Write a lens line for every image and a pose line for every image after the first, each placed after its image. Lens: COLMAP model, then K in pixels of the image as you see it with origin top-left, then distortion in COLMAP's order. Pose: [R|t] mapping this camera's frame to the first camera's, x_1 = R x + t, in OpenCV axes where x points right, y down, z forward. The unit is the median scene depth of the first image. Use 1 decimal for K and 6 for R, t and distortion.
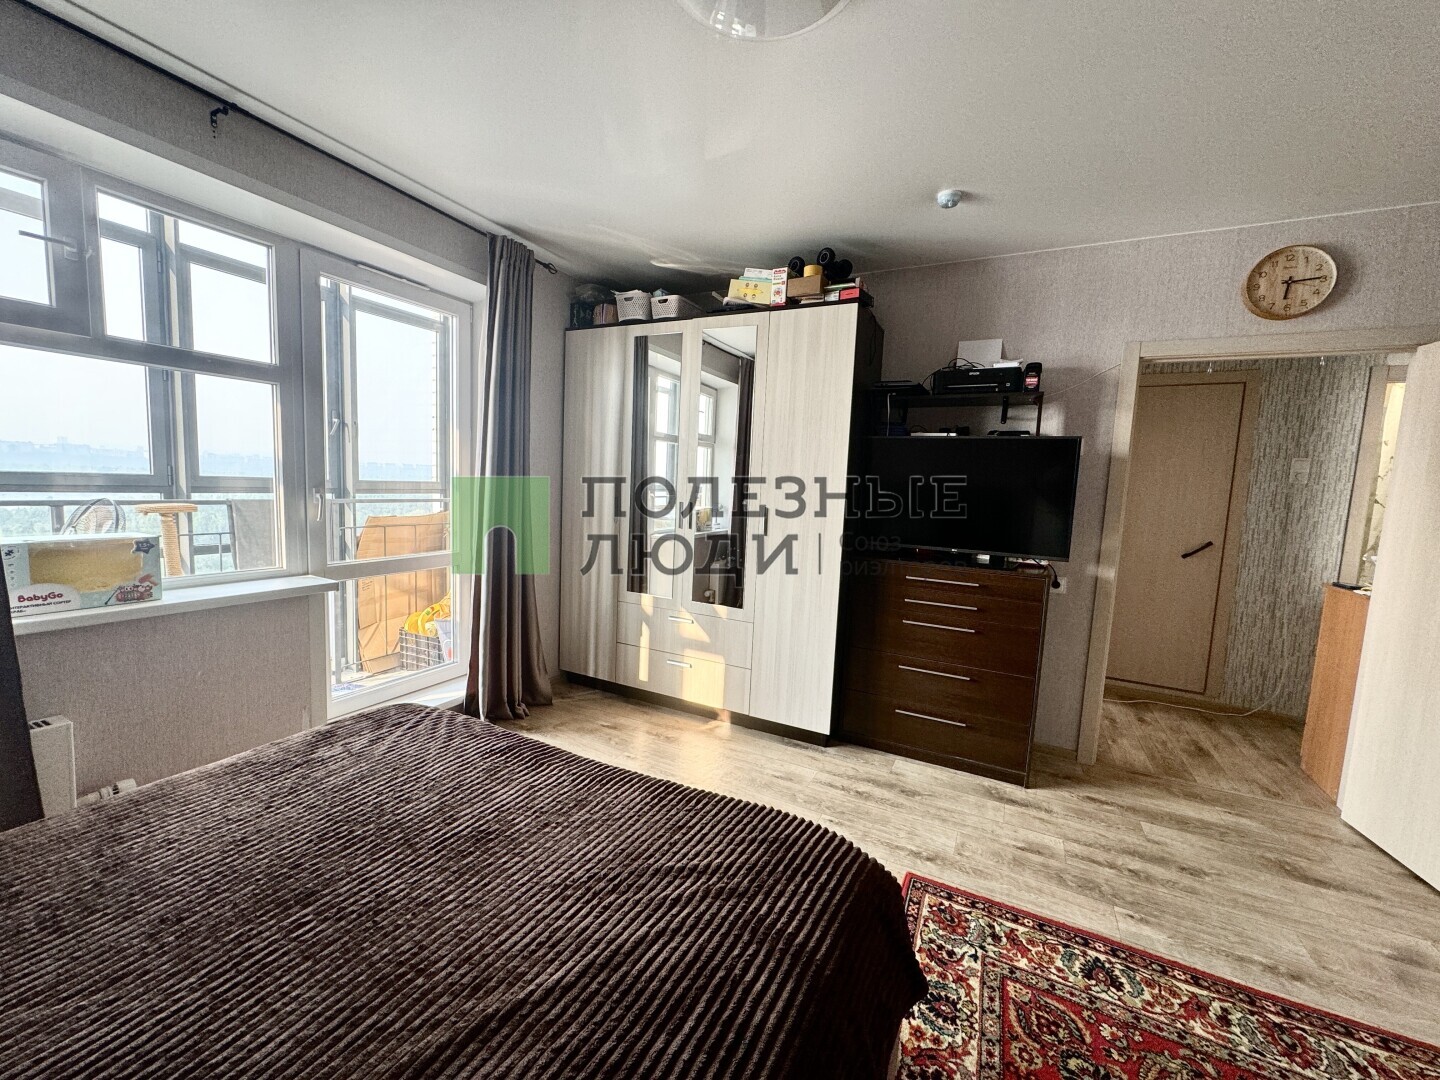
lens RADIAL K [[571.5, 0, 721.2], [0, 571.5, 536.1], [0, 0, 1]] dist [-0.002840, 0.000456]
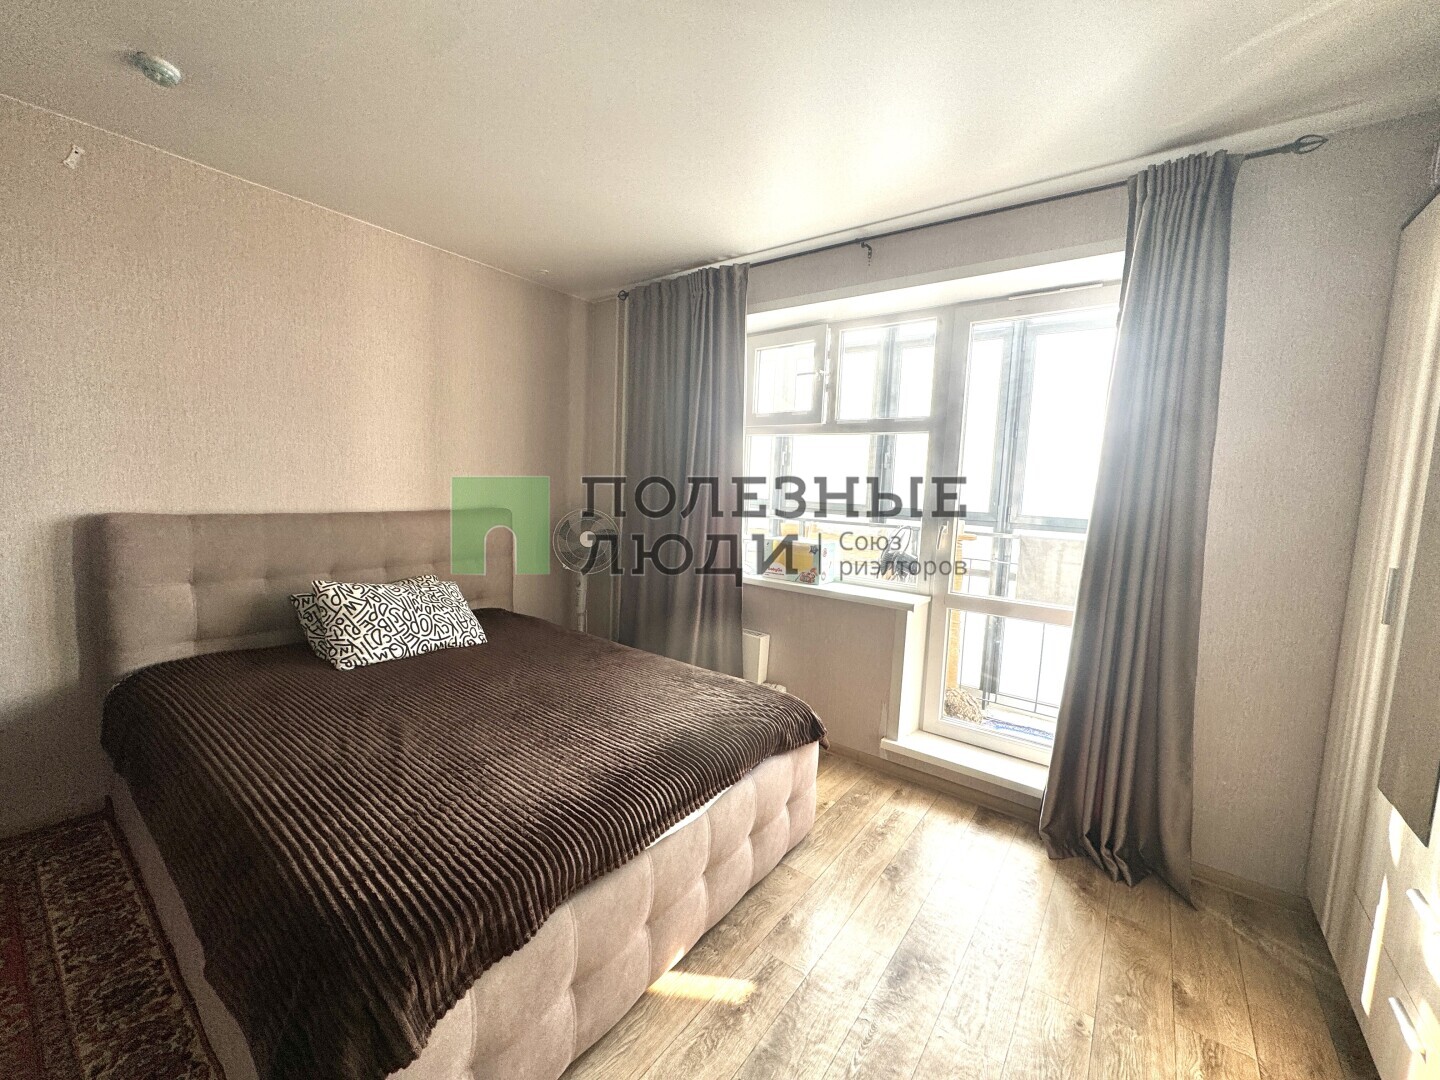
lens RADIAL K [[571.5, 0, 718.0], [0, 571.5, 538.5], [0, 0, 1]] dist [-0.002840, 0.000456]
pose [[-0.169750, 0.045221, -0.984449, 0.694249], [-0.142171, 0.987373, 0.069870, -0.099339], [0.975178, 0.151821, -0.161178, 1.154834]]
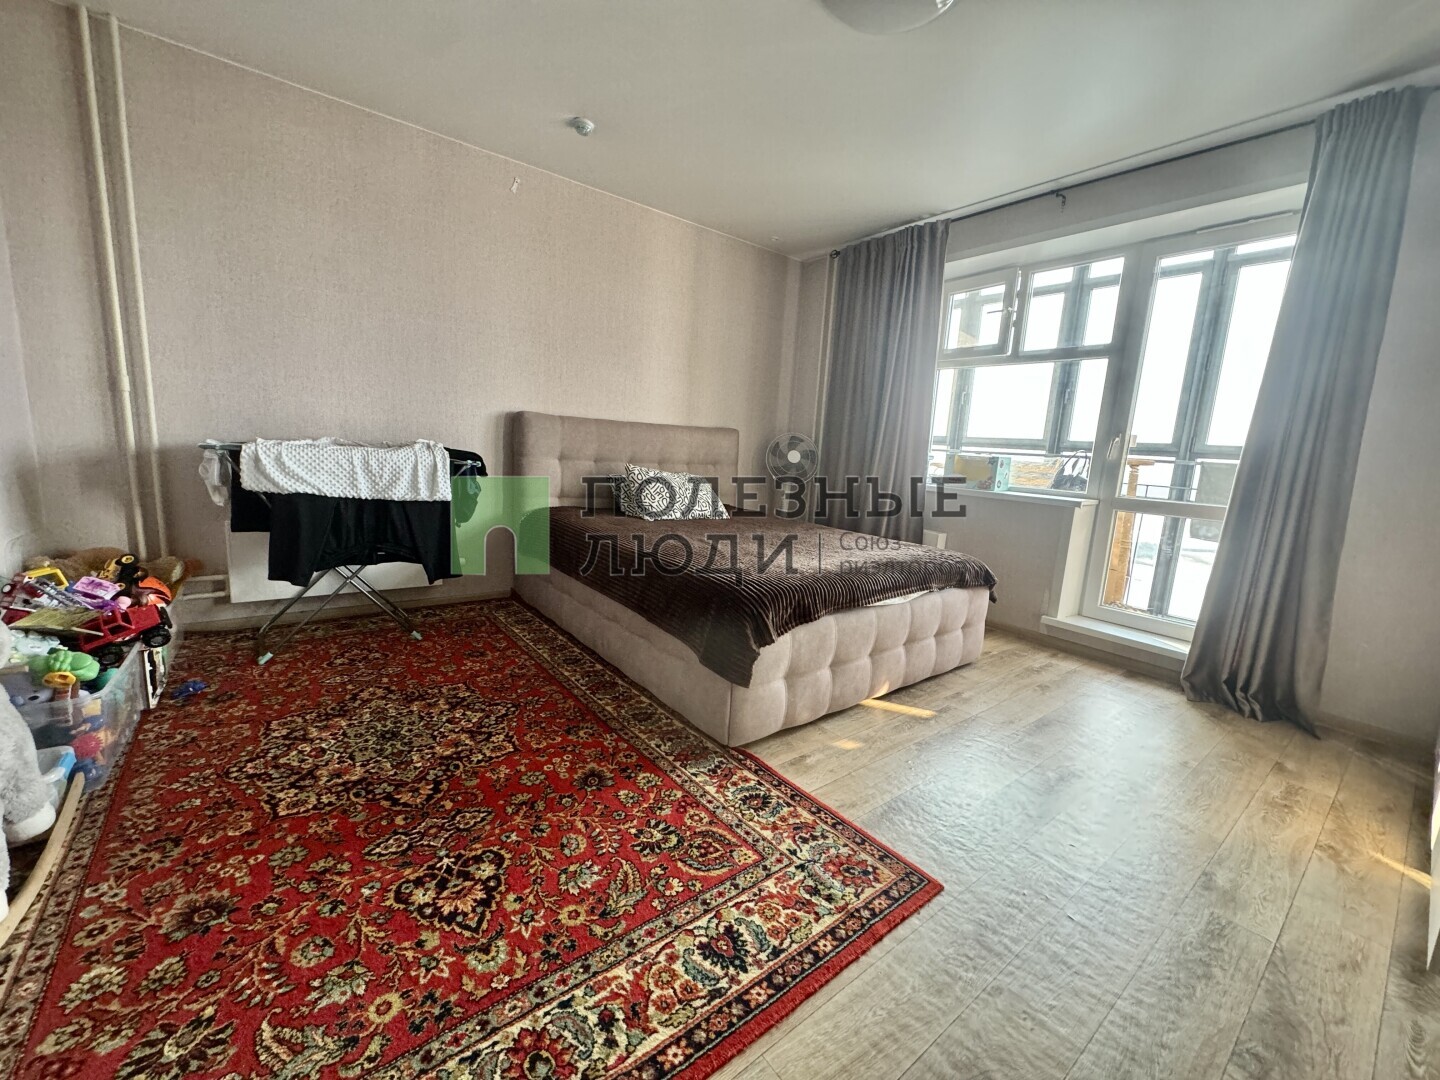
lens RADIAL K [[571.5, 0, 719.2], [0, 571.5, 538.8], [0, 0, 1]] dist [-0.002840, 0.000456]
pose [[-0.416676, 0.078123, -0.905692, 1.281492], [-0.164614, 0.973345, 0.159692, 0.133313], [0.894027, 0.215629, -0.392709, 1.153919]]
